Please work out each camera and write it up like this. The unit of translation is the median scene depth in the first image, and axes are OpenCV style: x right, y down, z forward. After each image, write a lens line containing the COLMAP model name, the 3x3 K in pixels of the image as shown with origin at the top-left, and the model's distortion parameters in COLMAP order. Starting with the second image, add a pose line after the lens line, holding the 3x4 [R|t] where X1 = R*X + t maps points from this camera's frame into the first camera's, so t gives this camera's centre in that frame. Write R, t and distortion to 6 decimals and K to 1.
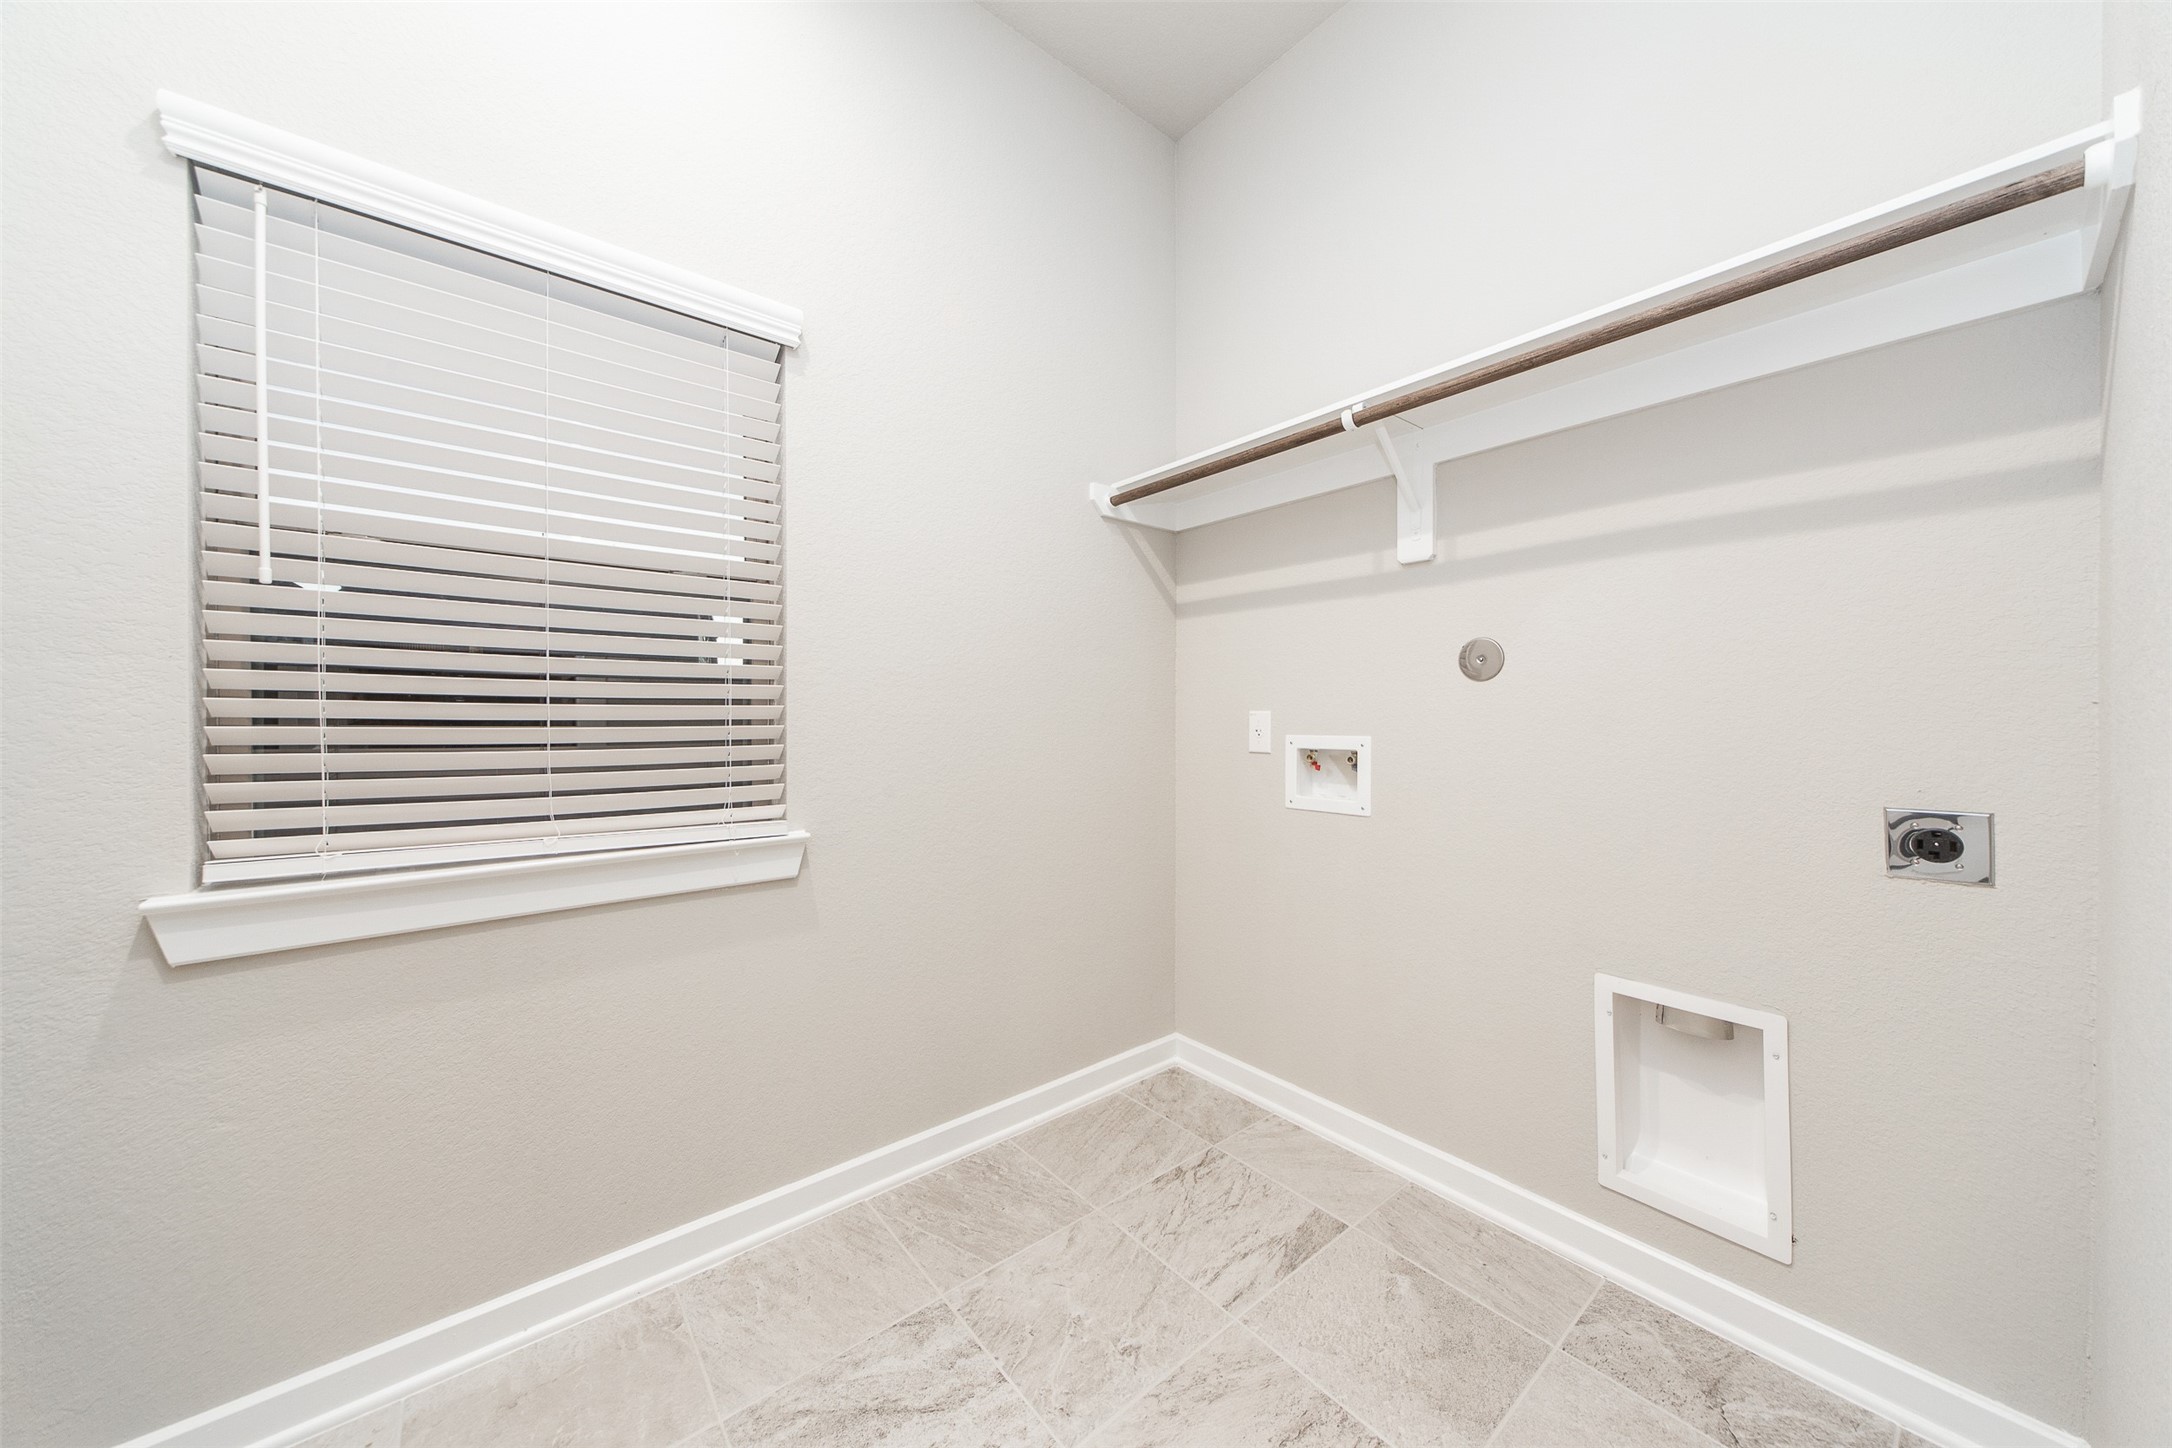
lens RADIAL K [[744.3, 0, 1087.4], [0, 744.3, 718.3], [0, 0, 1]] dist [0.000853, -0.000504]
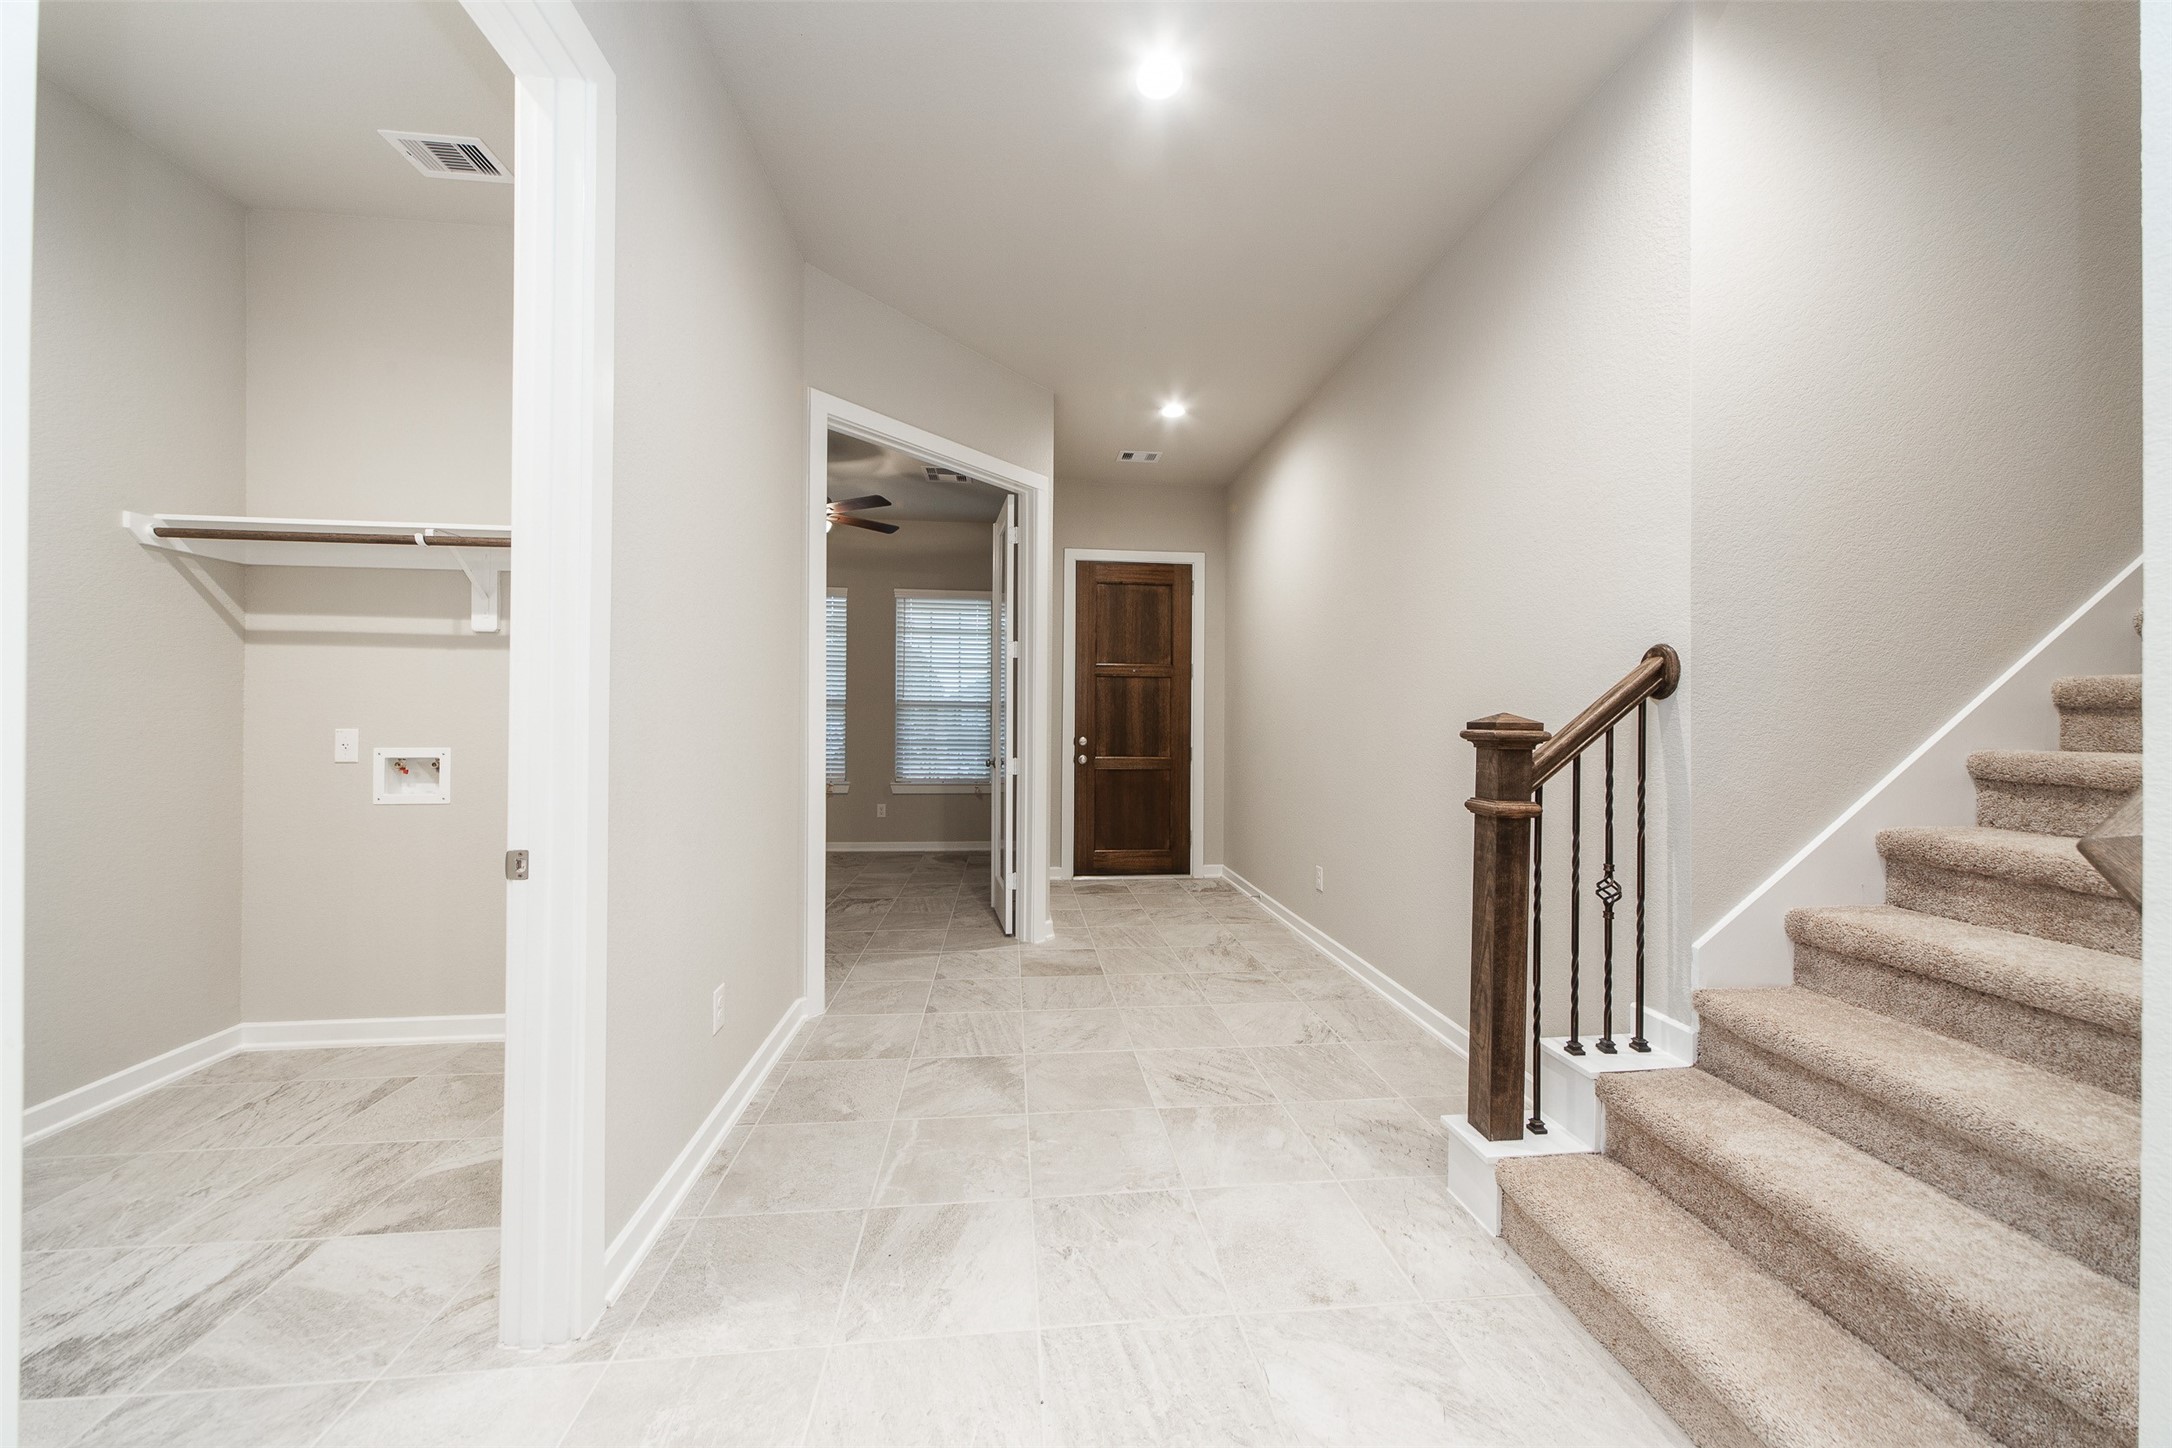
lens RADIAL K [[744.3, 0, 1087.5], [0, 744.3, 720.5], [0, 0, 1]] dist [0.000853, -0.000504]
pose [[0.559281, 0.003932, 0.828969, -0.115700], [-0.006437, 0.999979, -0.000399, -0.034012], [-0.828953, -0.005113, 0.559294, -0.781487]]
